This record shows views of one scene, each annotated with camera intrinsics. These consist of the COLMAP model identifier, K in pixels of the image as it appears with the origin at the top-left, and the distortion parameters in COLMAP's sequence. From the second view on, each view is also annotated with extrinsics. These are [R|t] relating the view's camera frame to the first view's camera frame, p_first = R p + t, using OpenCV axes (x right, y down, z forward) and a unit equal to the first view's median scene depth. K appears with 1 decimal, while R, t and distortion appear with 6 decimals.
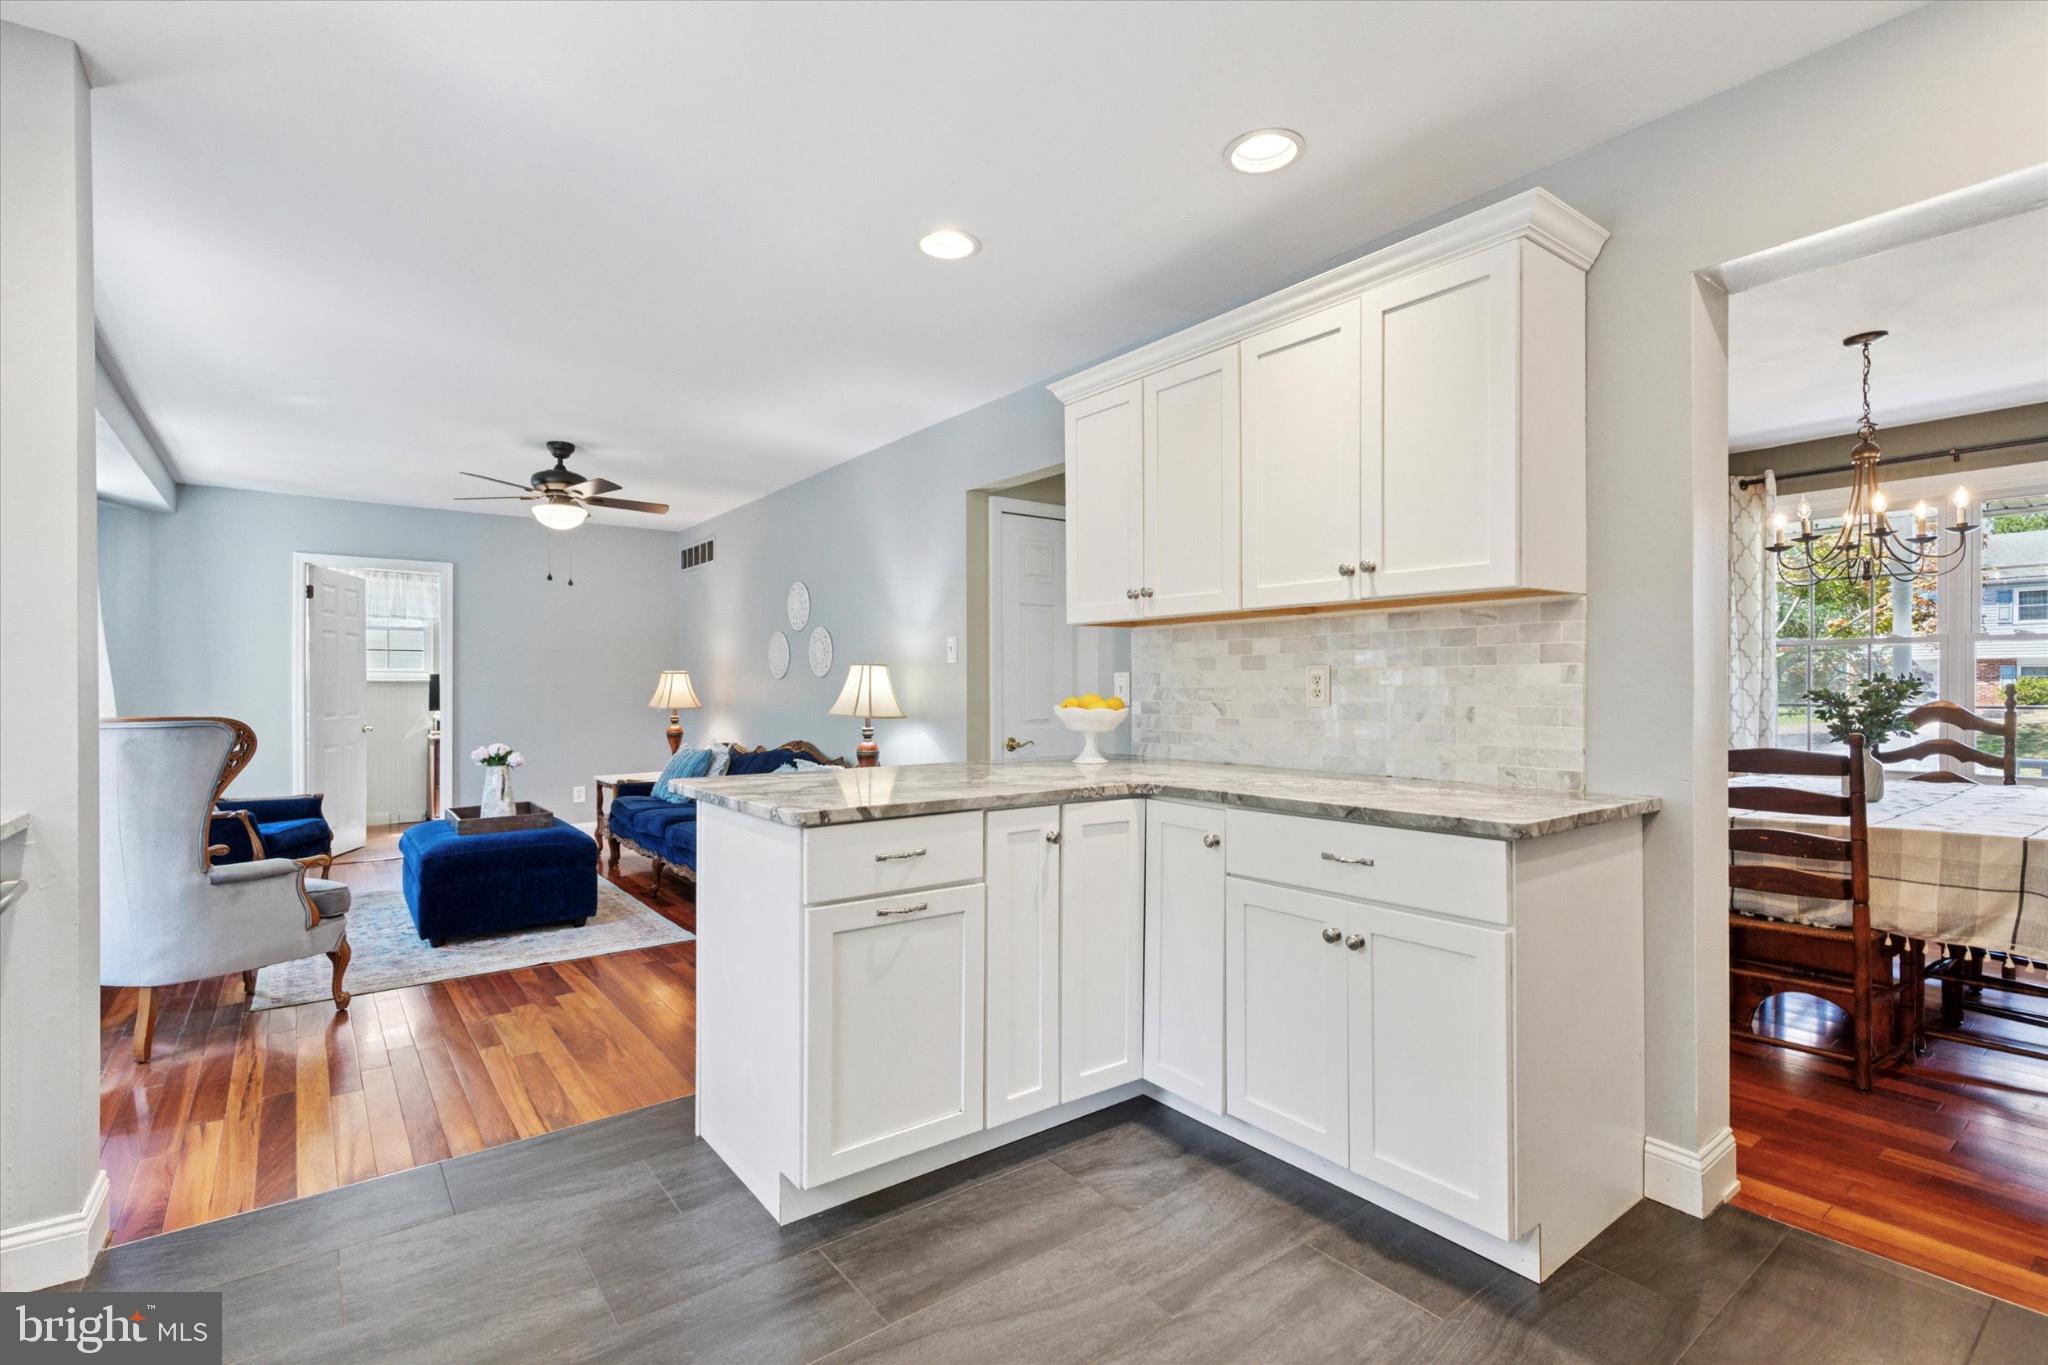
lens RADIAL K [[944.7, 0, 1021.4], [0, 944.7, 681.0], [0, 0, 1]] dist [-0.000579, 0.000028]
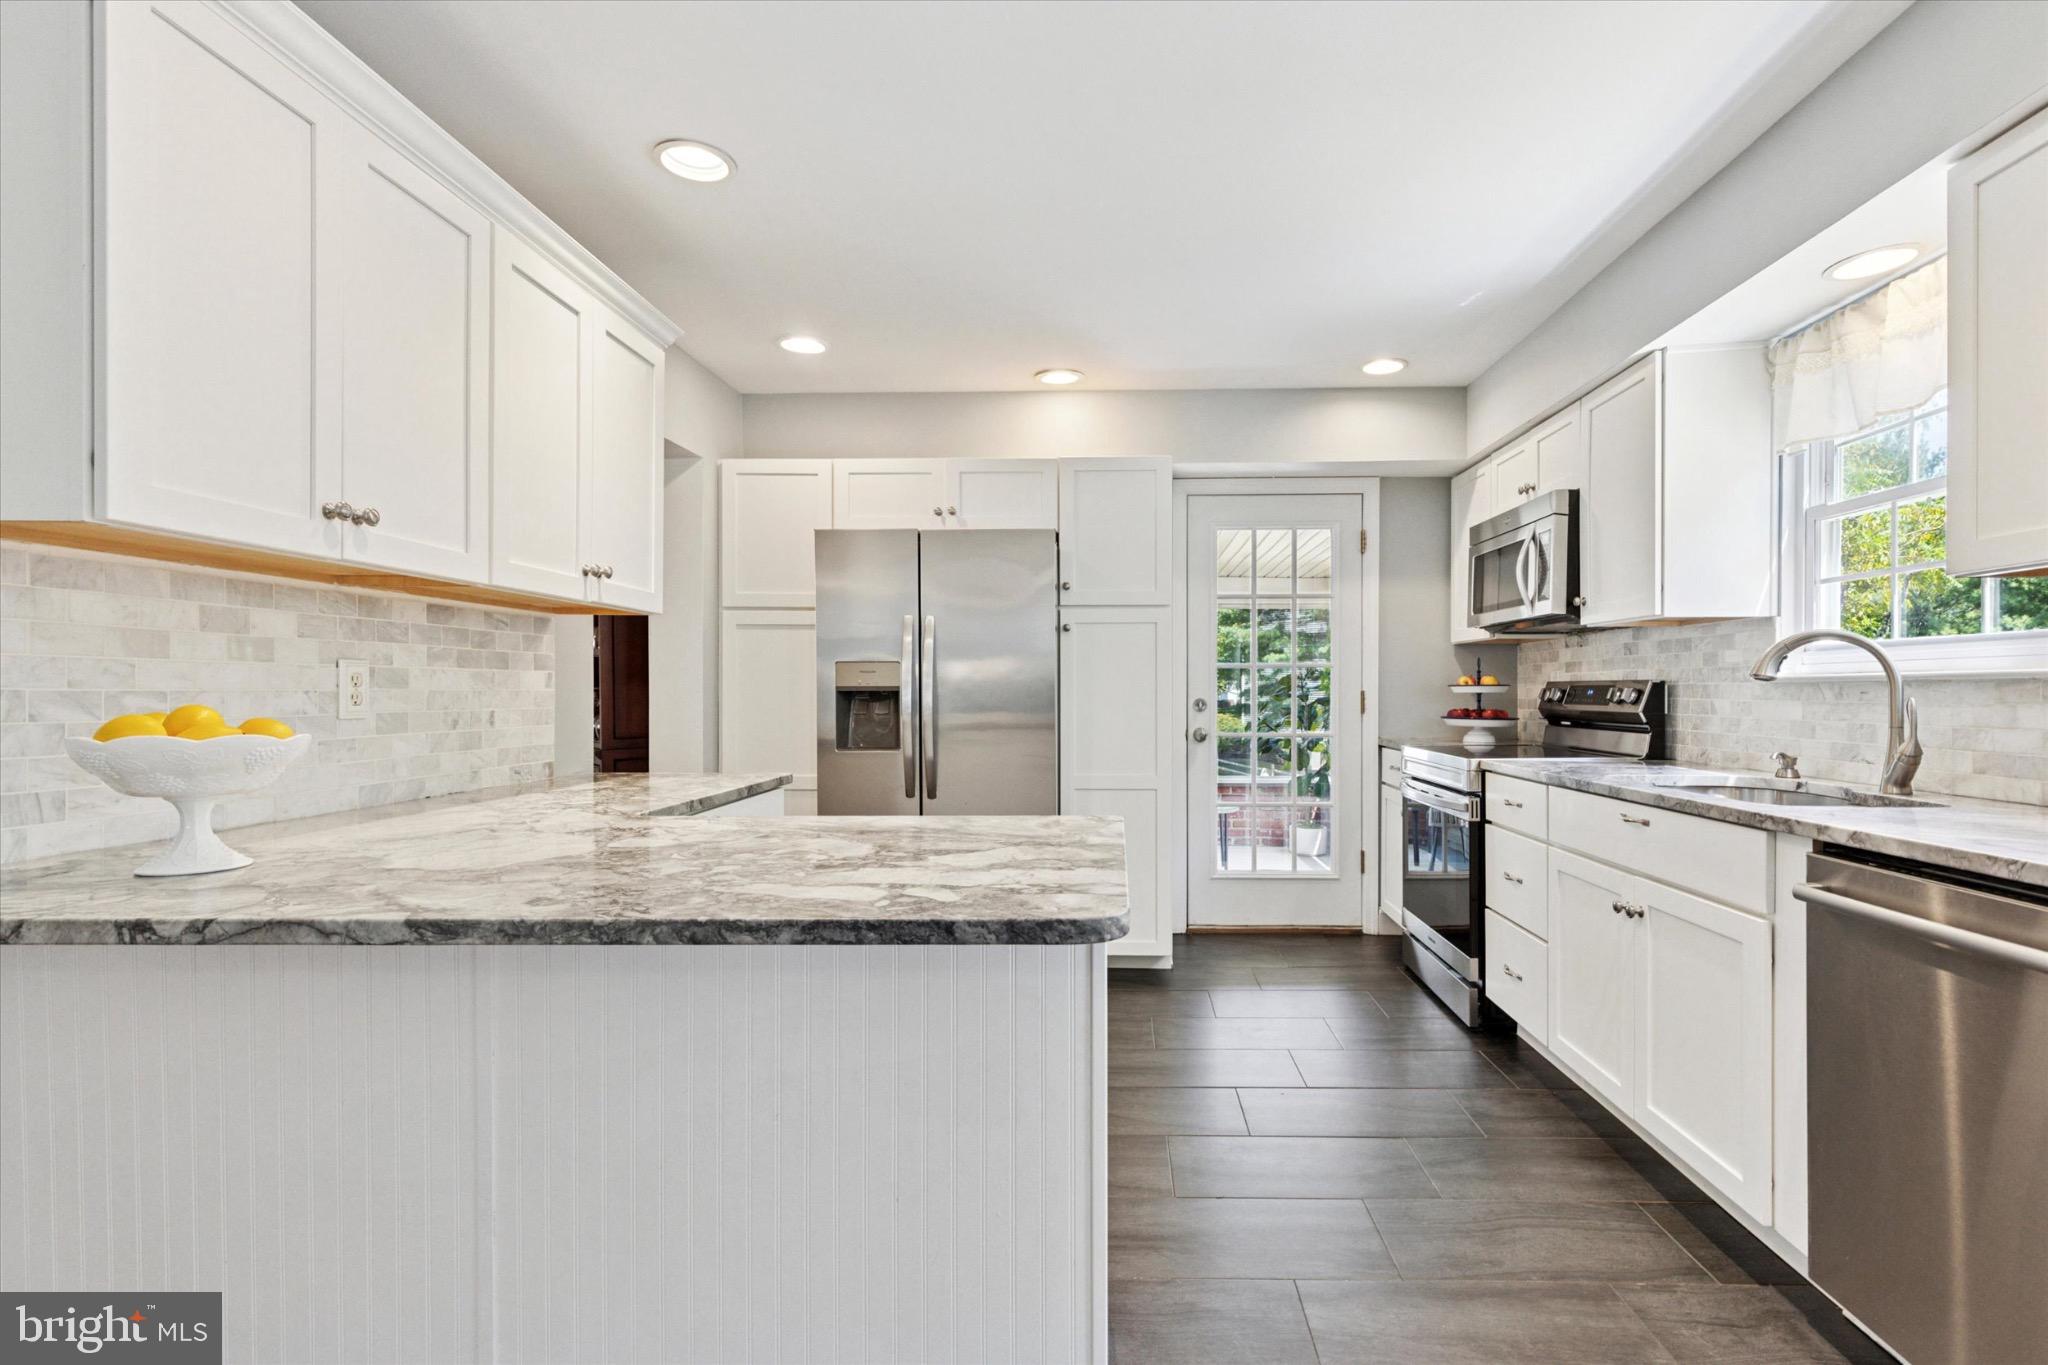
lens RADIAL K [[944.7, 0, 1020.2], [0, 944.7, 694.1], [0, 0, 1]] dist [-0.000579, 0.000028]
pose [[-0.726758, -0.005896, 0.686868, -0.539290], [-0.010341, 0.999944, -0.002357, 0.005357], [-0.686816, -0.008816, -0.726778, 1.179766]]
